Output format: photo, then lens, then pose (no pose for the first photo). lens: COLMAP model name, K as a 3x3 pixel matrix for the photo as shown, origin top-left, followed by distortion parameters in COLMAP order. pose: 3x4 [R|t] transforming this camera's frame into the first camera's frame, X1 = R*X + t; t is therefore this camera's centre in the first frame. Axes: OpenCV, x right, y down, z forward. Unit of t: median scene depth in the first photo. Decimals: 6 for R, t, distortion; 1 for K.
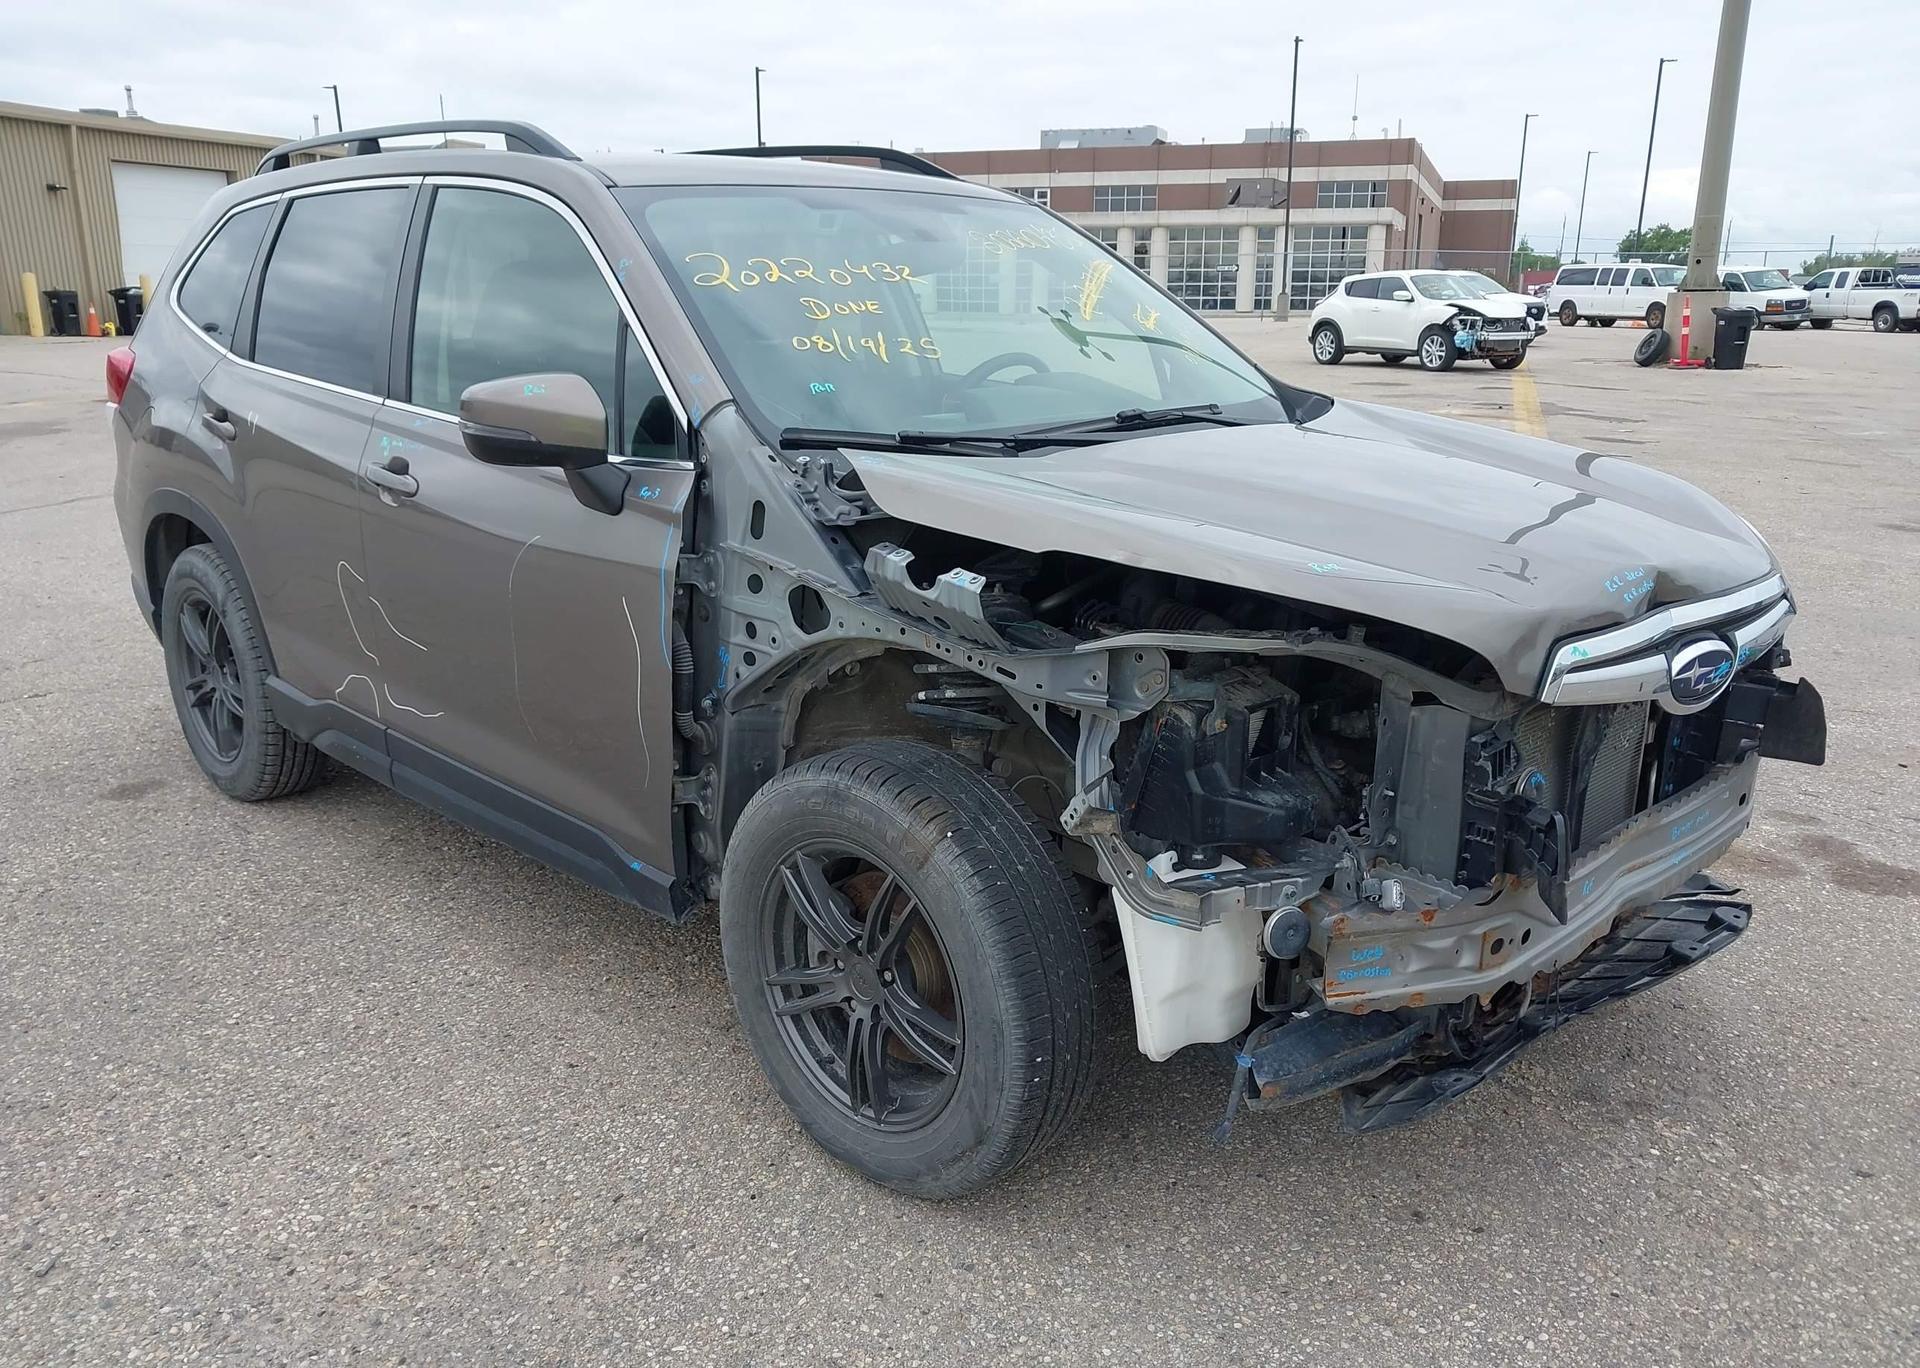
lens RADIAL K [[1545.9, 0, 962.2], [0, 1545.9, 719.7], [0, 0, 1]] dist [0.006258, -0.005926]
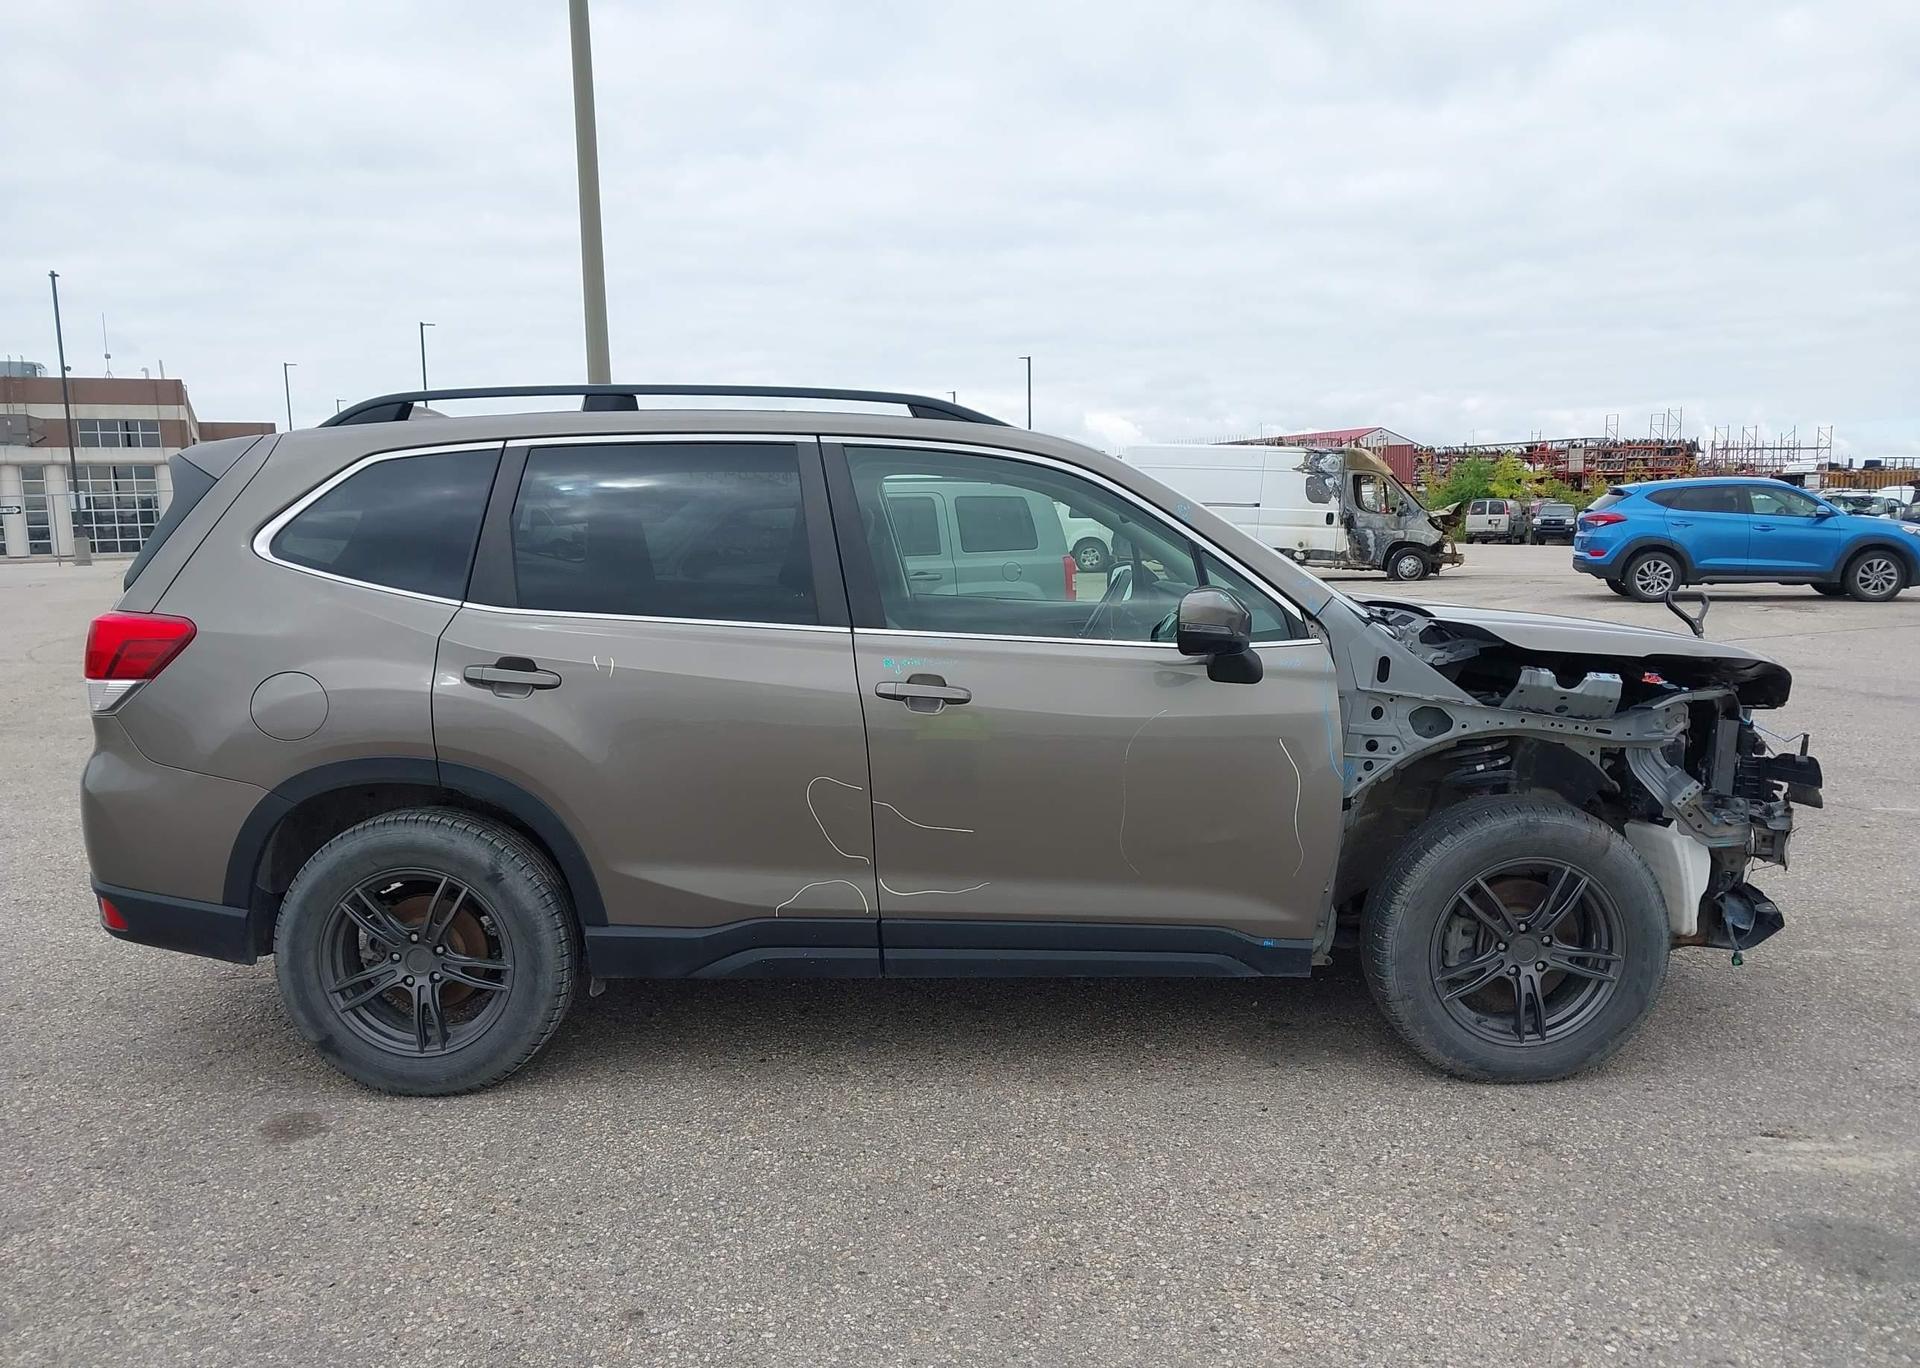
lens RADIAL K [[1544.9, 0, 960.5], [0, 1544.9, 687.0], [0, 0, 1]] dist [0.066571, -0.116320]
pose [[0.704106, -0.090206, 0.704342, -1.427109], [0.207222, 0.974825, -0.082306, -0.071249], [-0.679186, 0.203908, 0.705073, 0.213216]]
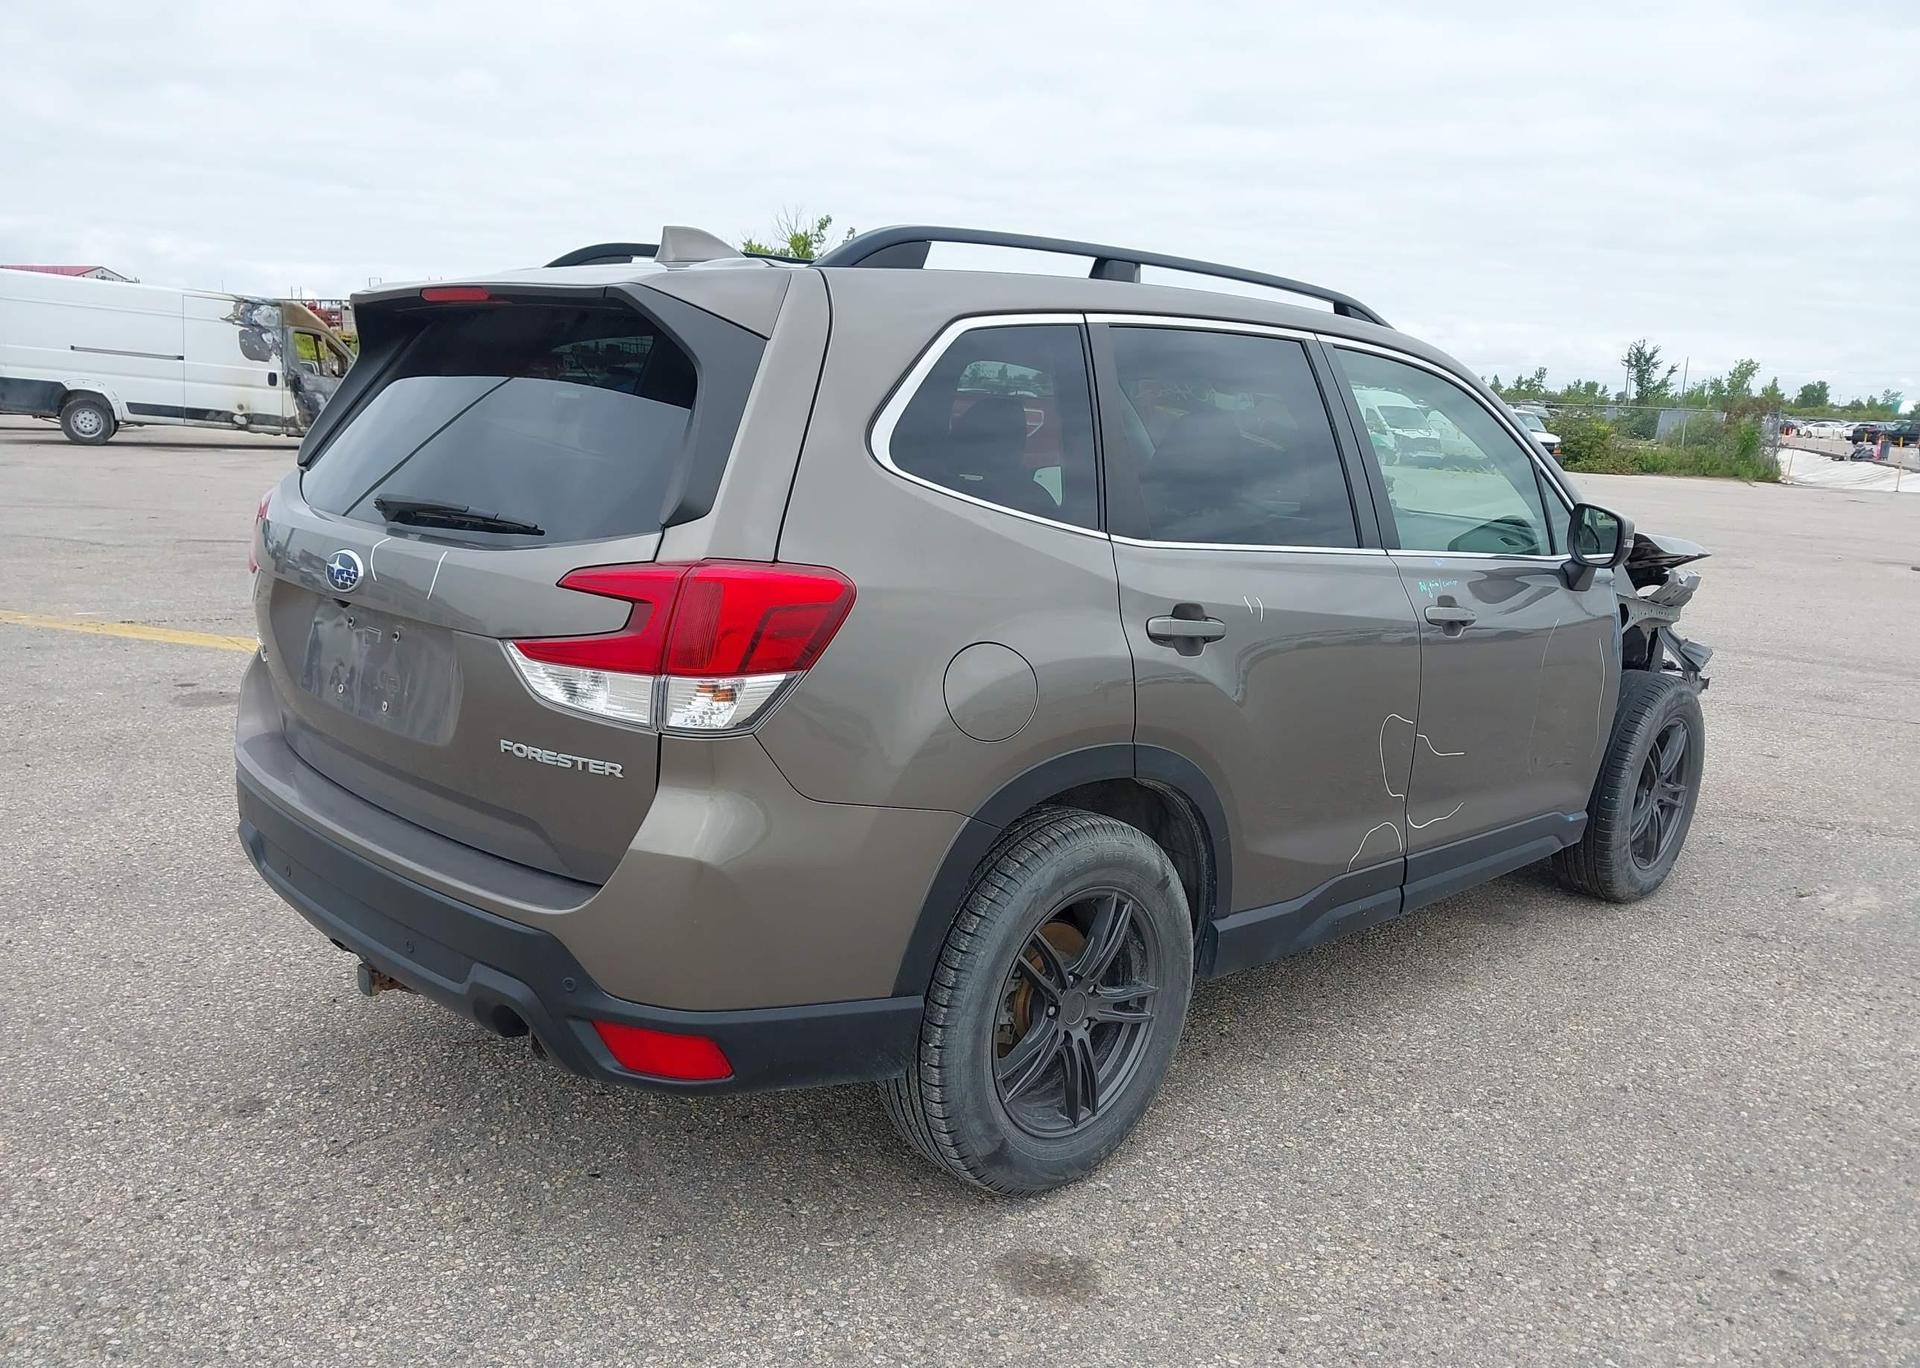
lens RADIAL K [[1545.9, 0, 962.2], [0, 1545.9, 719.7], [0, 0, 1]] dist [0.006258, -0.005926]
pose [[-0.007813, -0.208750, 0.977938, -1.809208], [0.233466, 0.950559, 0.204771, -0.483572], [-0.972334, 0.229915, 0.041310, 1.614543]]
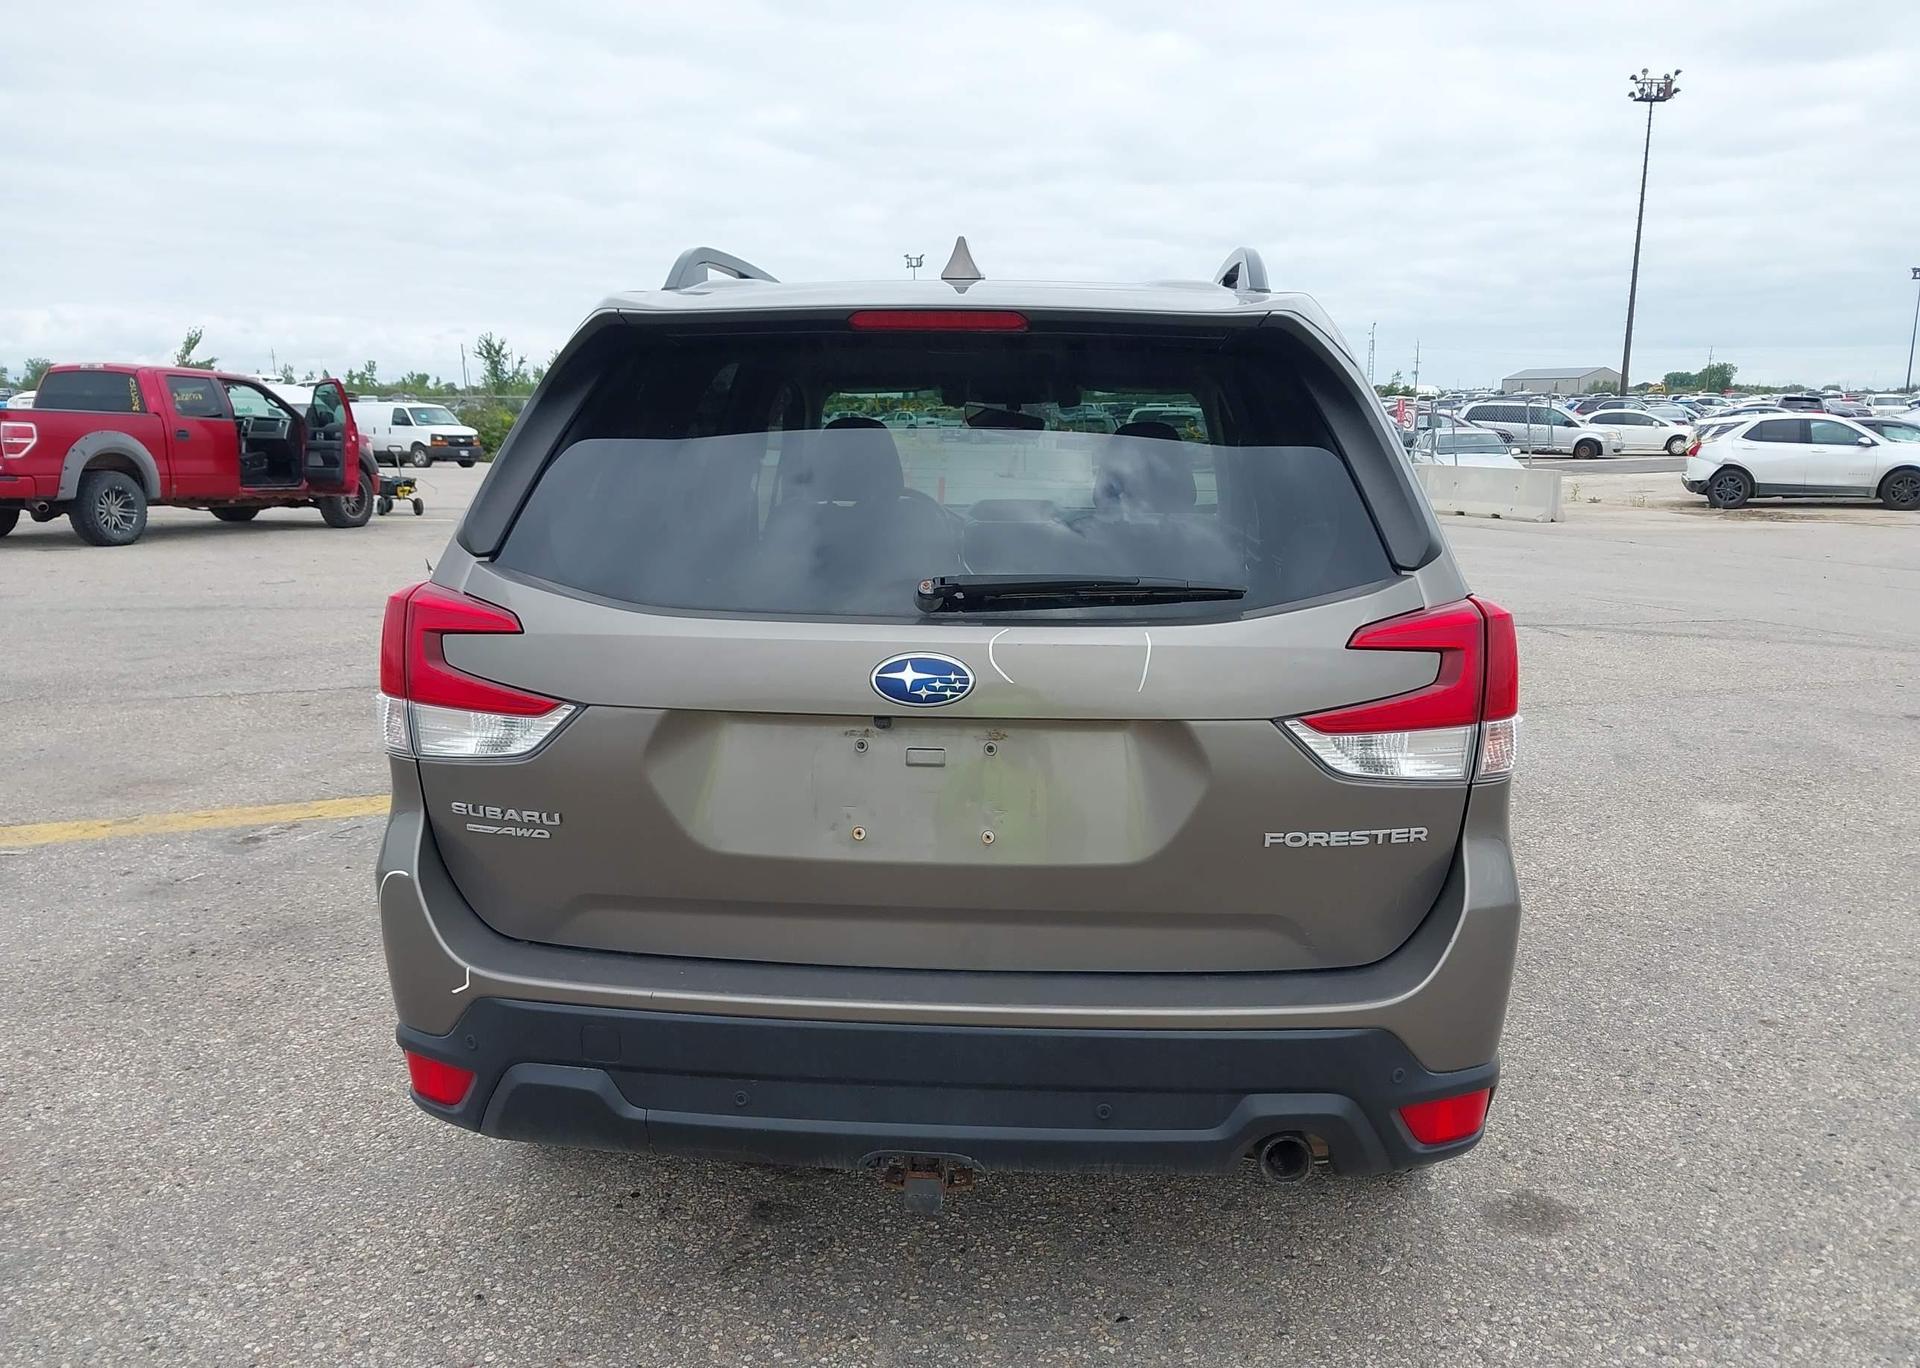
lens RADIAL K [[1545.9, 0, 962.2], [0, 1545.9, 719.7], [0, 0, 1]] dist [0.006258, -0.005926]
pose [[-0.671603, -0.147436, 0.726094, -1.381643], [0.200331, 0.907363, 0.369540, -0.726795], [-0.713314, 0.393643, -0.579852, 2.466090]]
